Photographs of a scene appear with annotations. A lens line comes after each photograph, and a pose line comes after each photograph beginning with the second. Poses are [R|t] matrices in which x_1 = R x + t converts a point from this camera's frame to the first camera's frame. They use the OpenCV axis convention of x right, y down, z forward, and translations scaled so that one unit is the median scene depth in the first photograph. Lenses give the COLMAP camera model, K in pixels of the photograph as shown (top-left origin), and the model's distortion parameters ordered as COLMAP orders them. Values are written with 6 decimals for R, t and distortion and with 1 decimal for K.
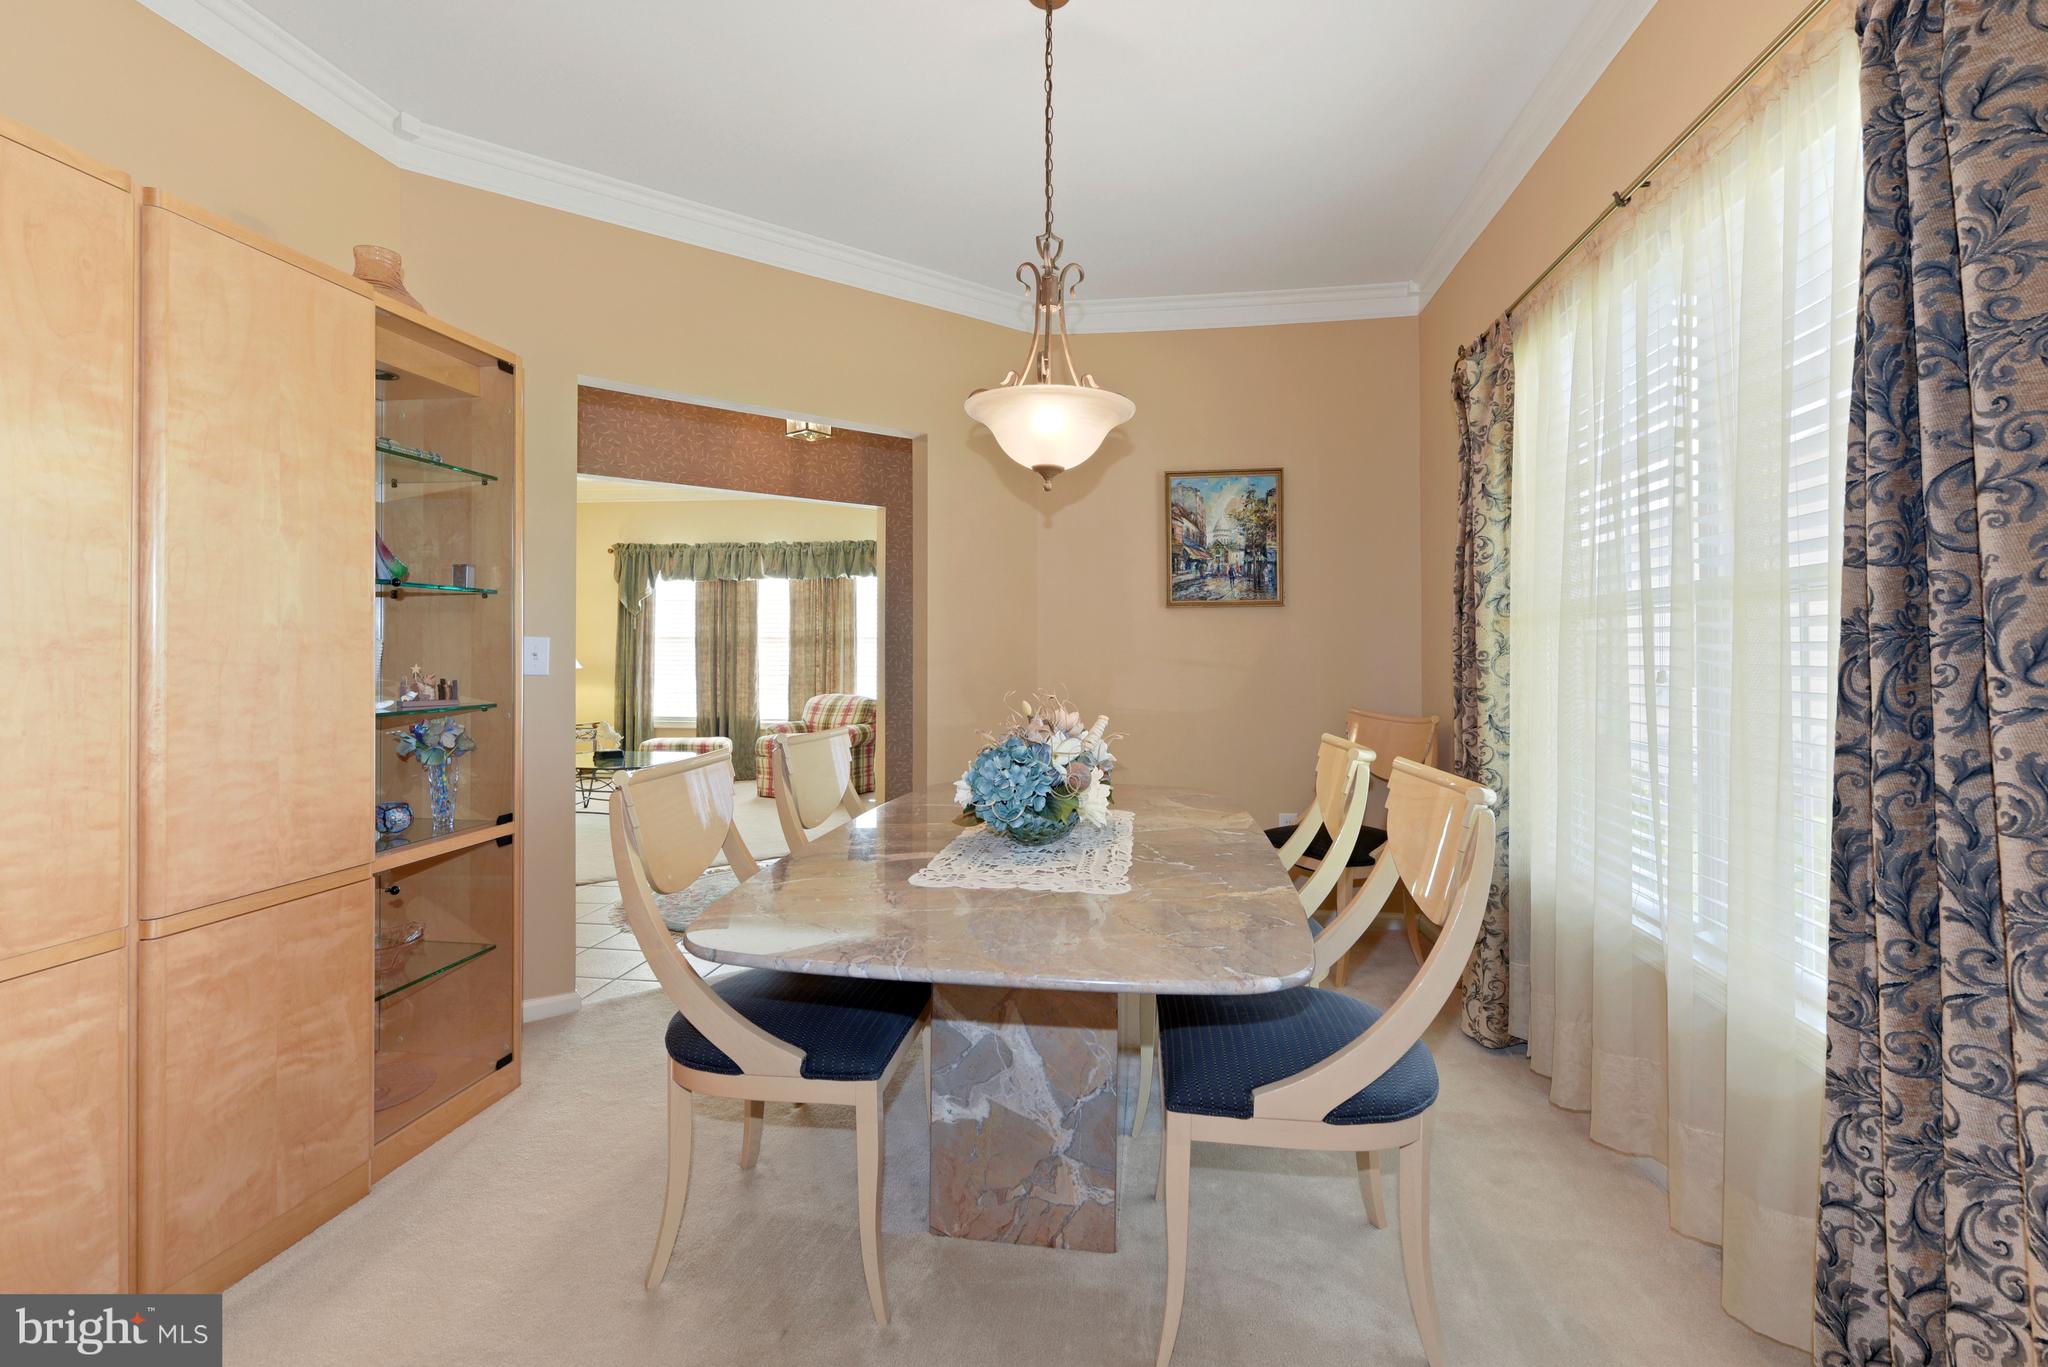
lens RADIAL K [[898.6, 0, 1040.6], [0, 898.6, 655.3], [0, 0, 1]] dist [-0.006692, 0.000016]
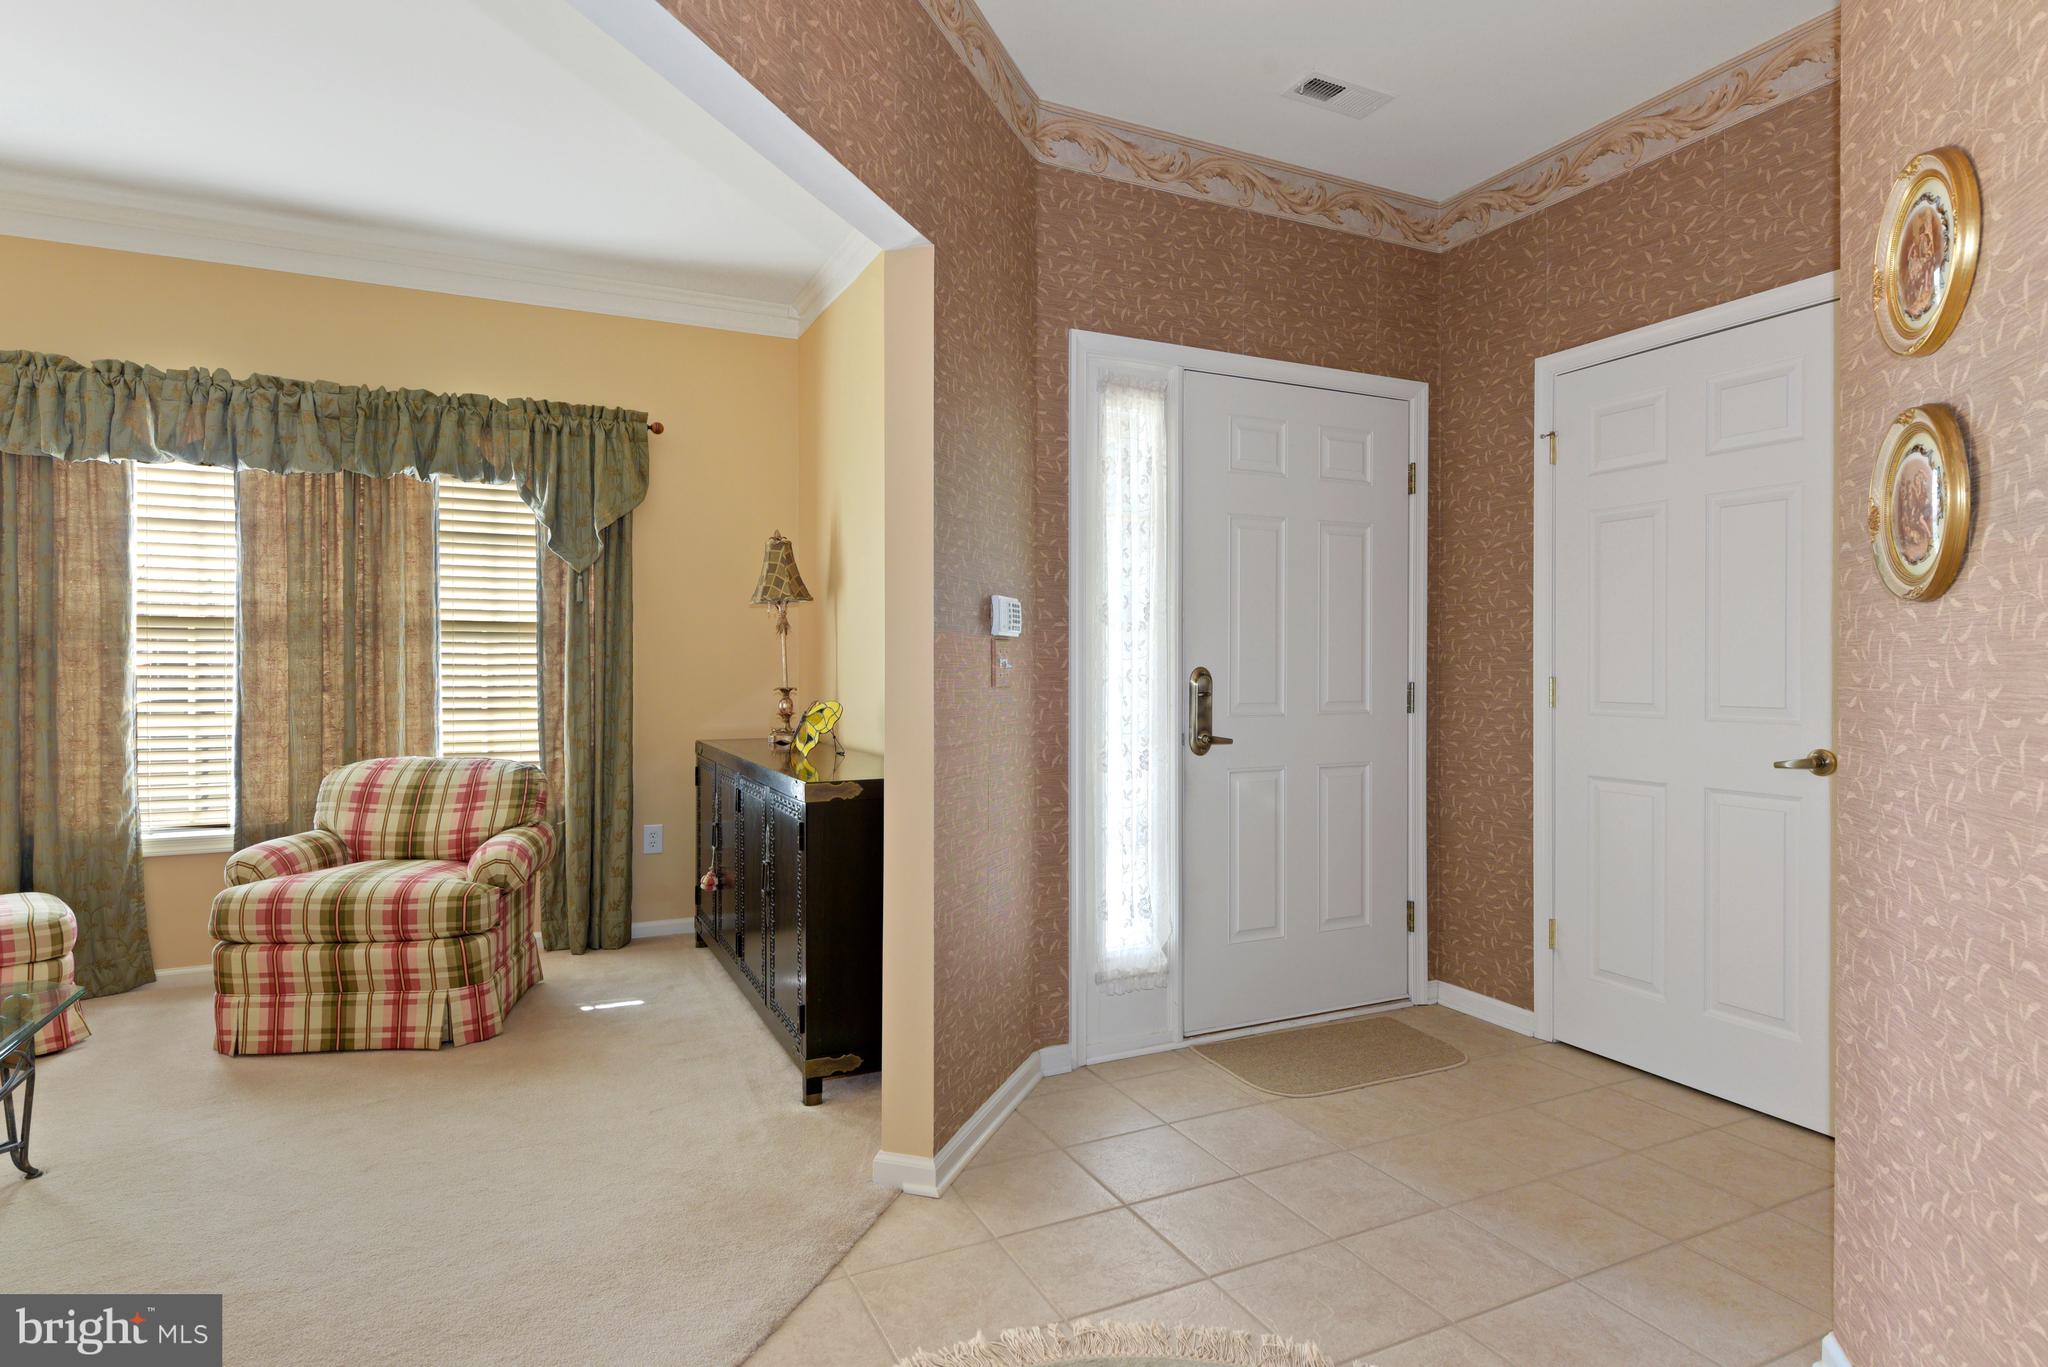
lens RADIAL K [[1082.3, 0, 1025.2], [0, 1082.3, 676.1], [0, 0, 1]] dist [-0.000264, -0.001708]
pose [[0.831431, -0.008574, 0.555561, -0.255568], [0.000056, 0.999882, 0.015347, -0.001547], [-0.555627, -0.012729, 0.831334, 0.412185]]
